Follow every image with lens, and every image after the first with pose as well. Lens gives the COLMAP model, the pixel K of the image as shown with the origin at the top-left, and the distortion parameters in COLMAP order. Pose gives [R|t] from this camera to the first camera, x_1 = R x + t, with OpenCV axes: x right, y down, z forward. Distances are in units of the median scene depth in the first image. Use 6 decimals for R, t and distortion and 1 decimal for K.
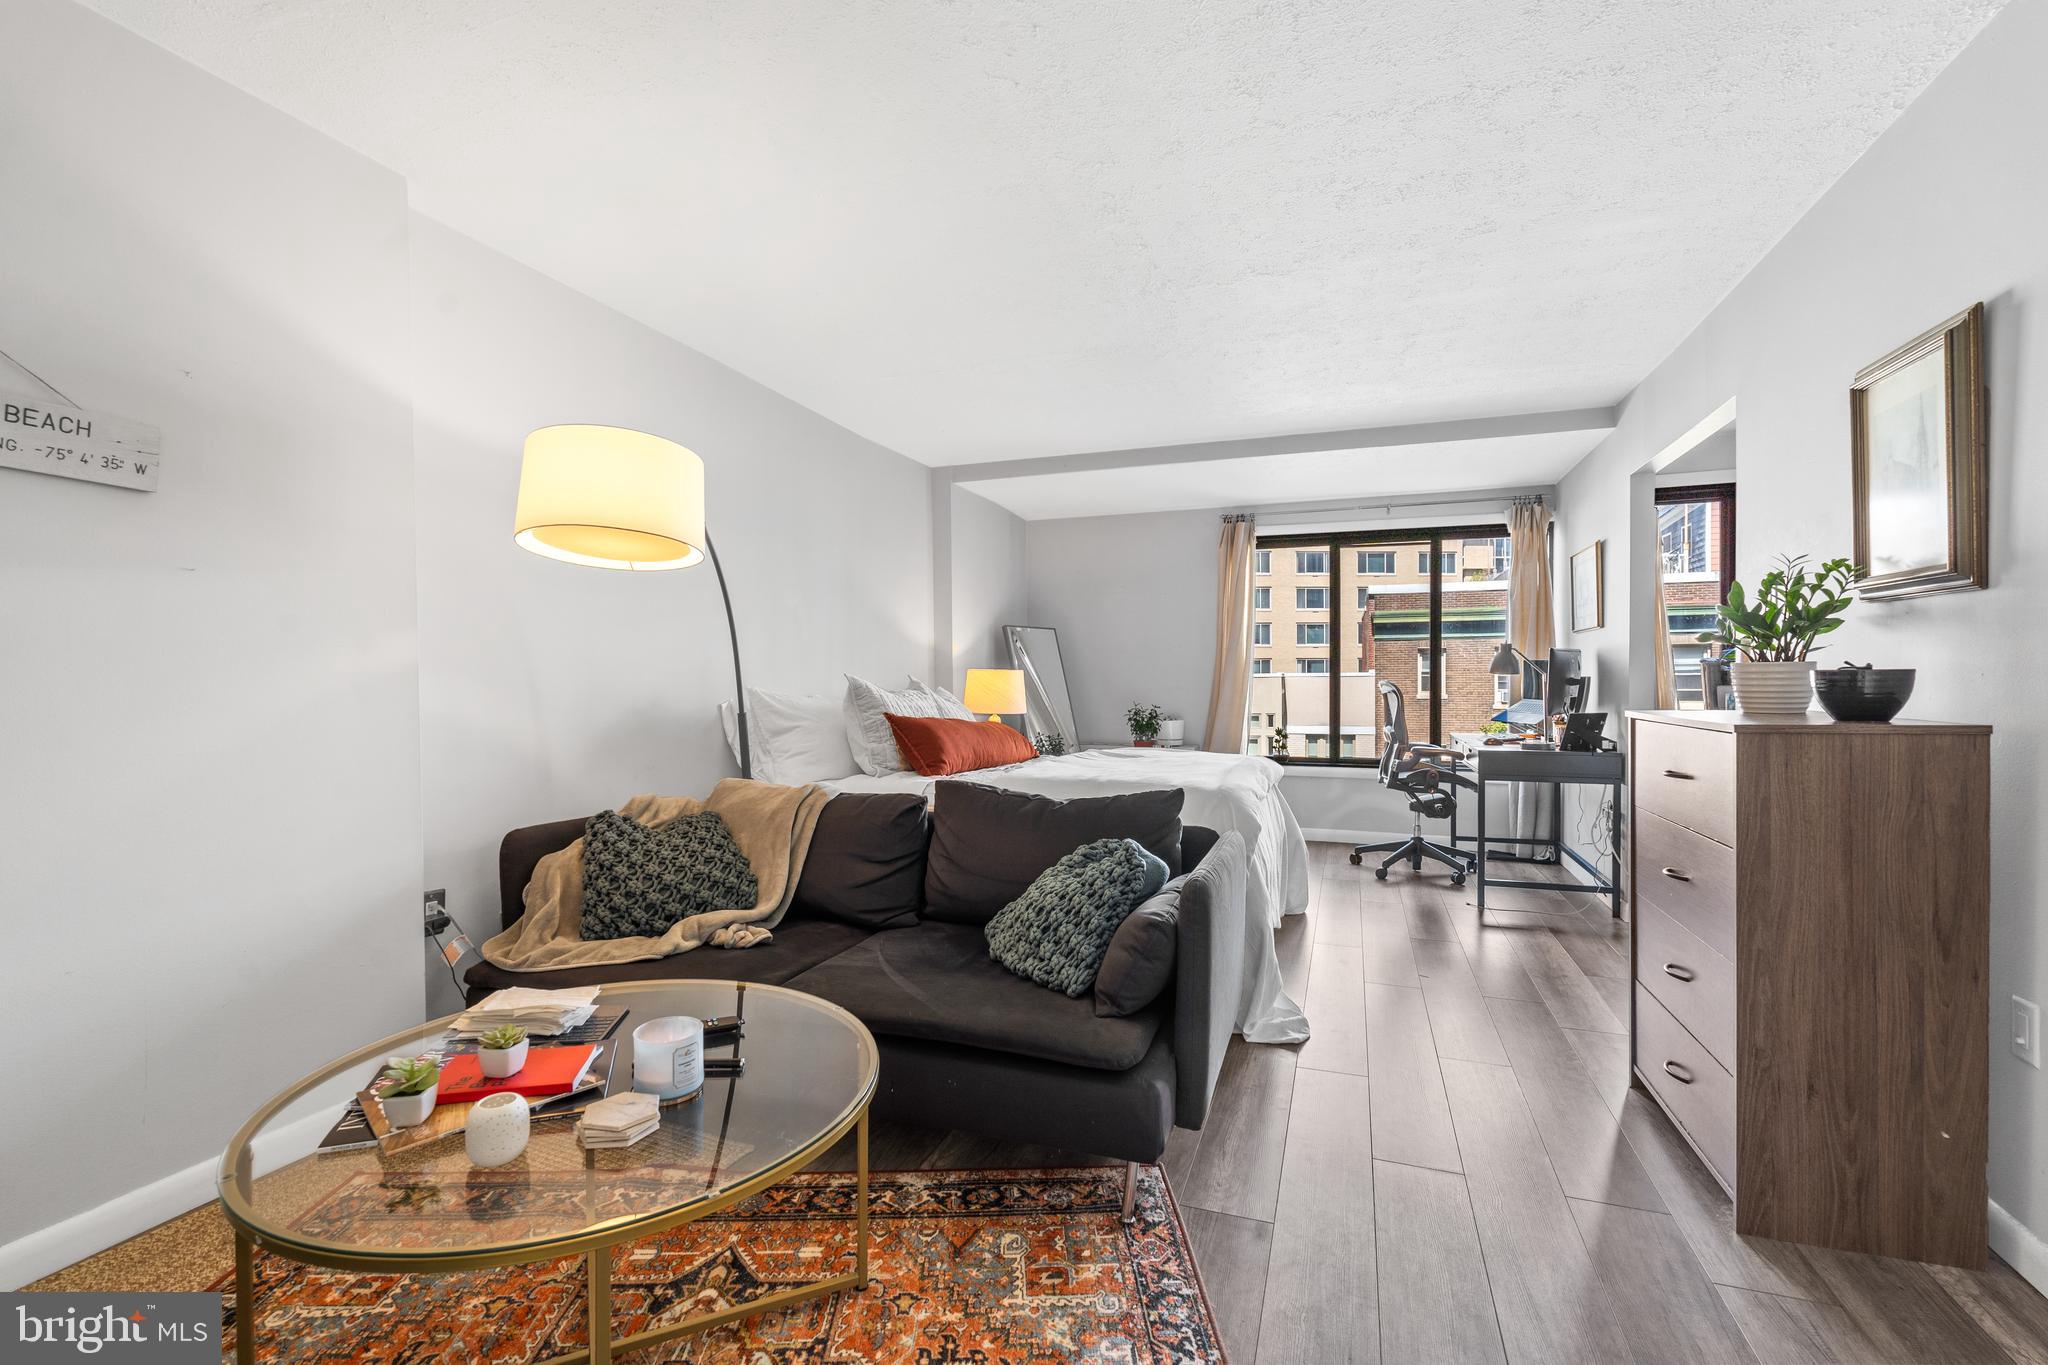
lens RADIAL K [[910.7, 0, 1004.2], [0, 910.7, 685.3], [0, 0, 1]] dist [-0.001893, 0.001180]
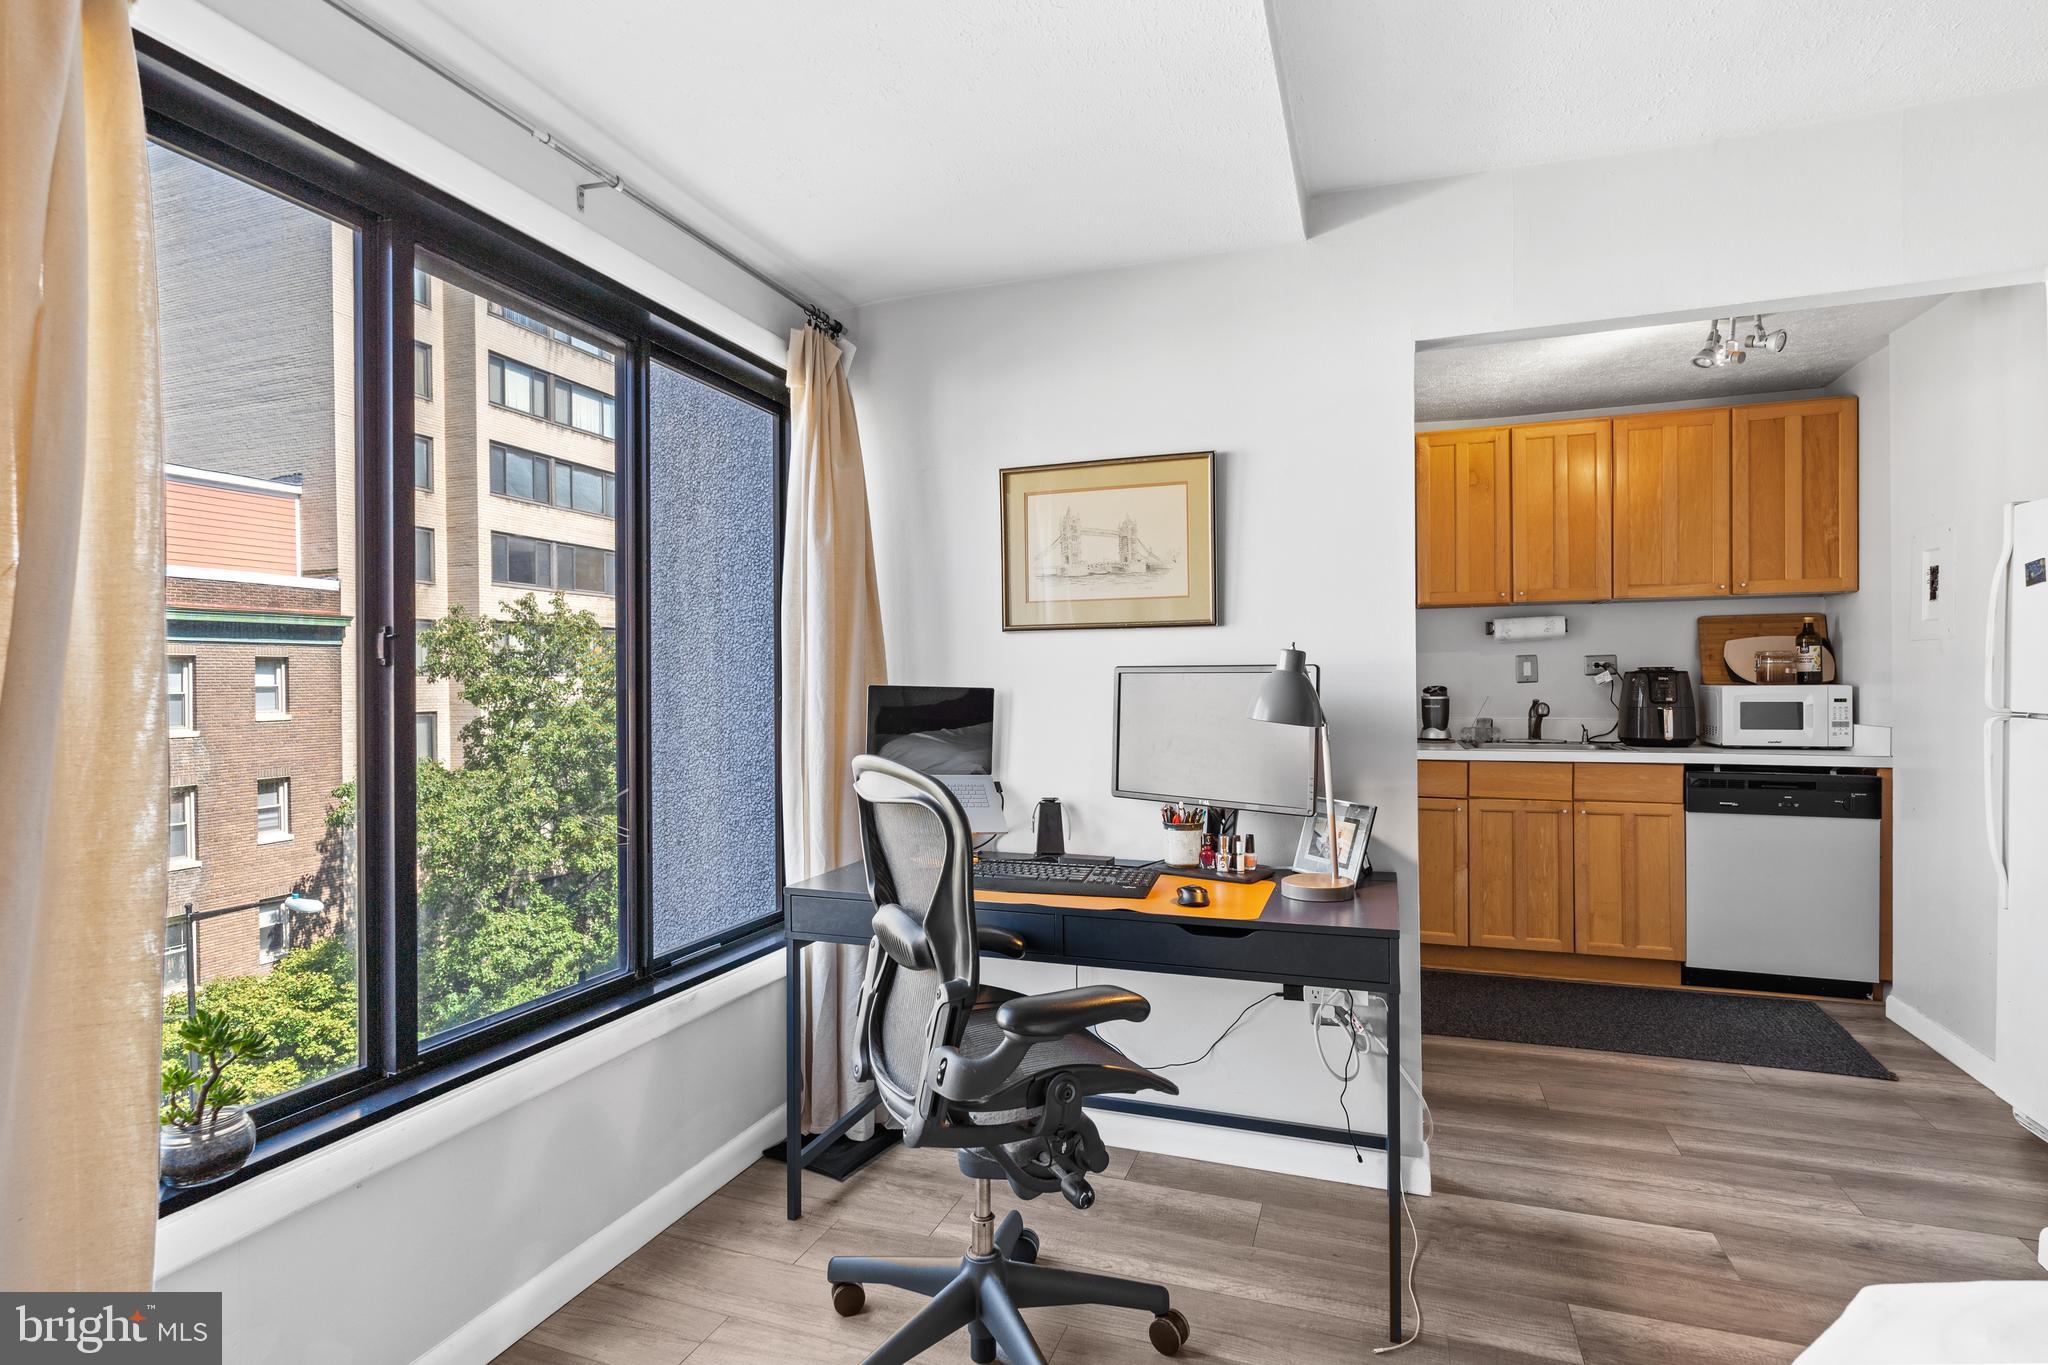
lens RADIAL K [[1003.0, 0, 1028.5], [0, 1003.0, 685.1], [0, 0, 1]] dist [0.000770, 0.001294]
pose [[-0.023751, 0.003349, 0.999712, 0.092943], [0.016506, 0.999859, -0.002957, -0.027708], [-0.999582, 0.016431, -0.023803, 0.983121]]
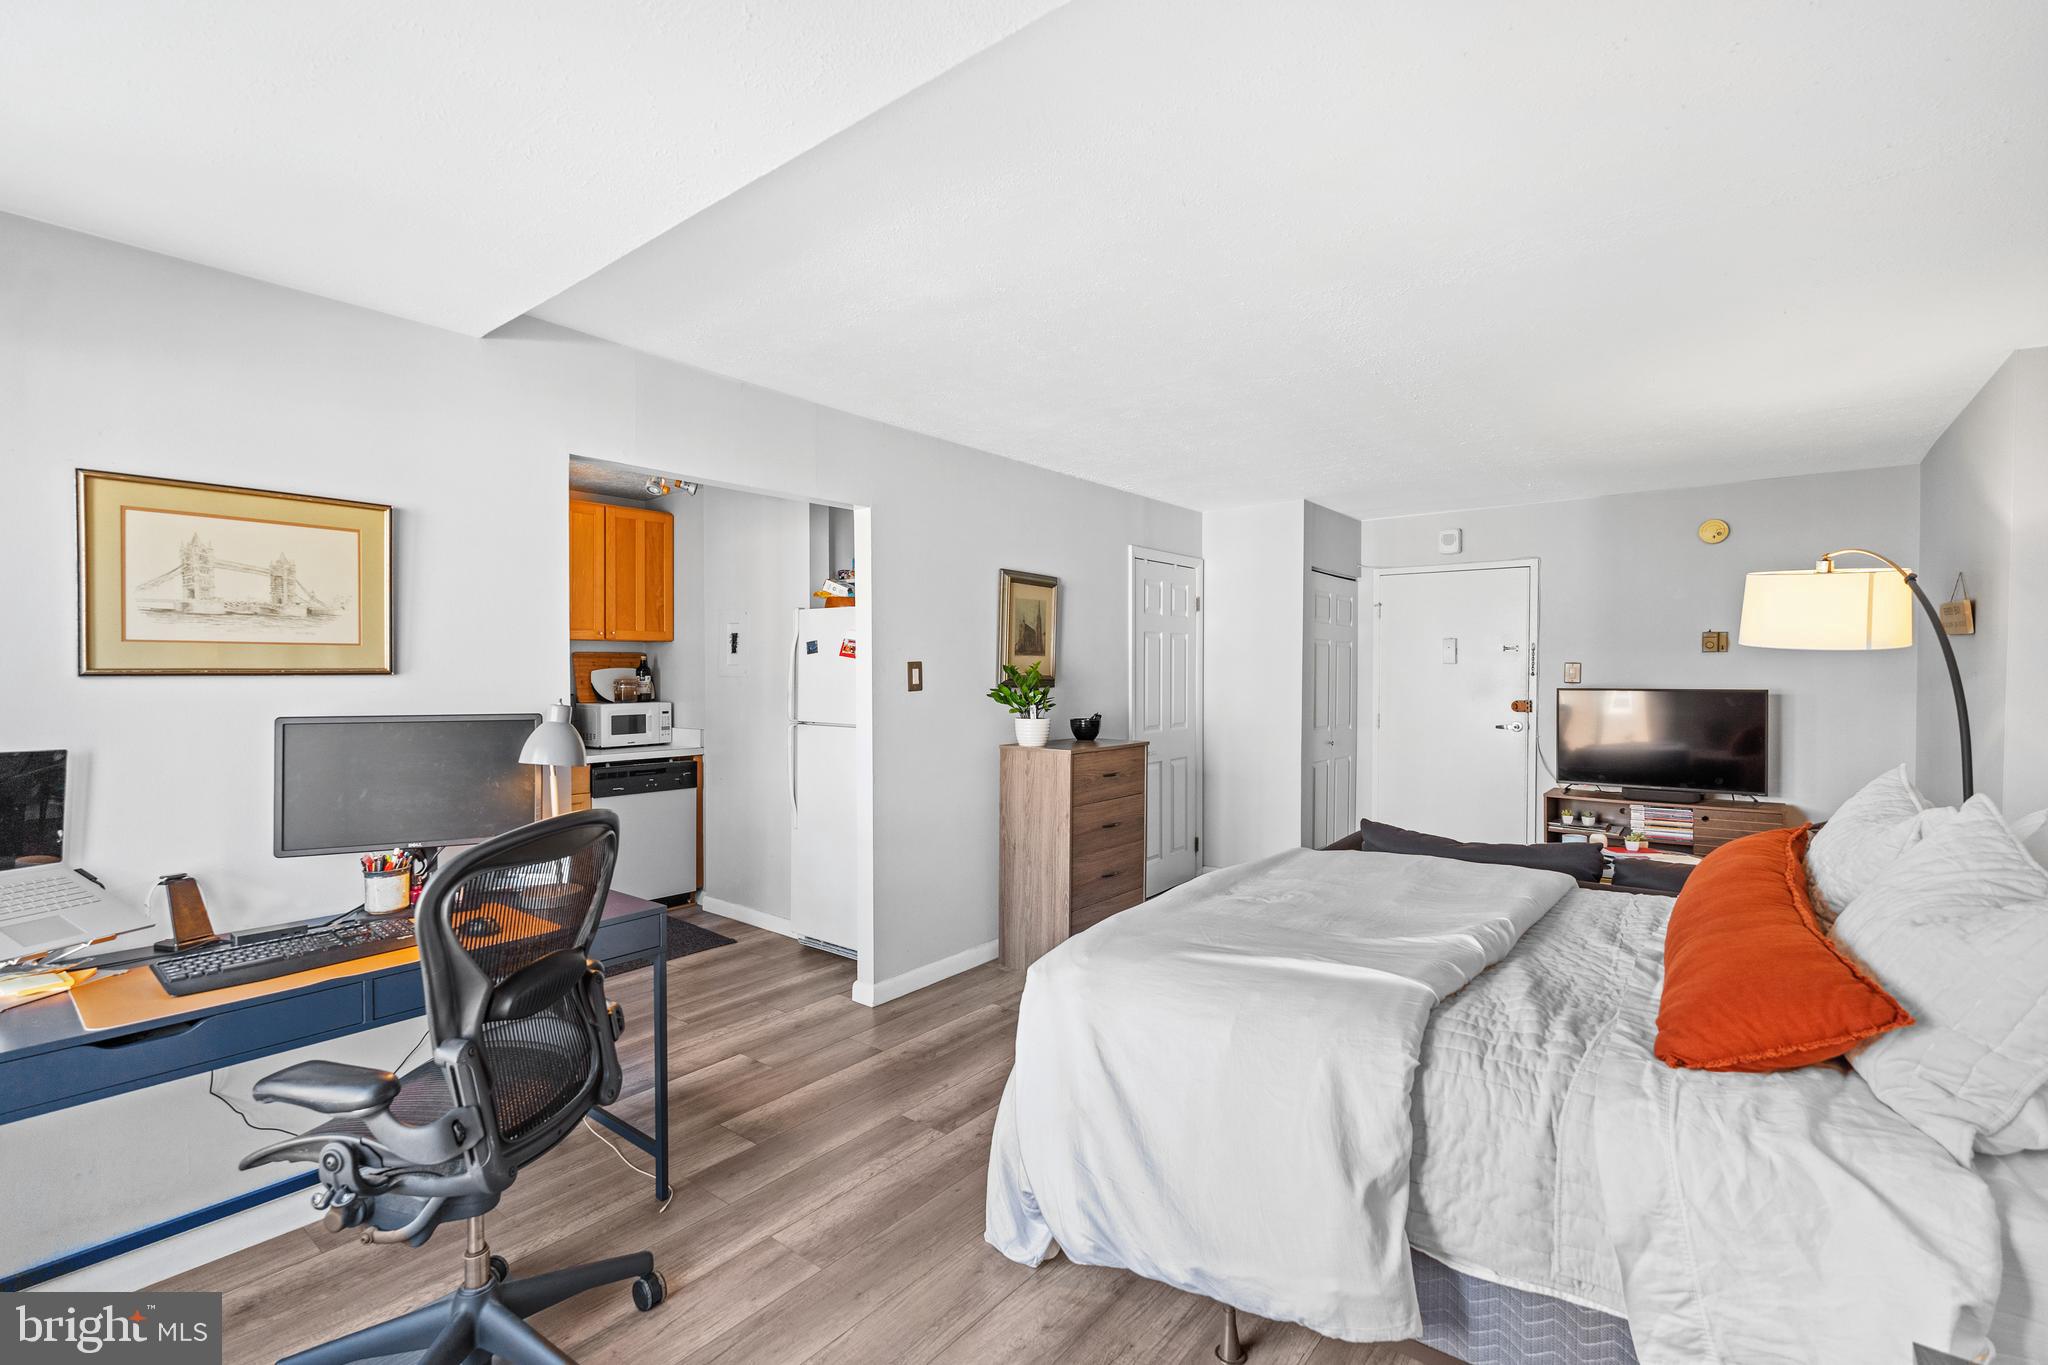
lens RADIAL K [[910.7, 0, 1002.0], [0, 910.7, 688.8], [0, 0, 1]] dist [-0.001893, 0.001180]
pose [[-0.951029, -0.000034, 0.309102, 0.144998], [0.008406, 0.999627, 0.025972, -0.058727], [-0.308988, 0.027298, -0.950674, 1.219226]]
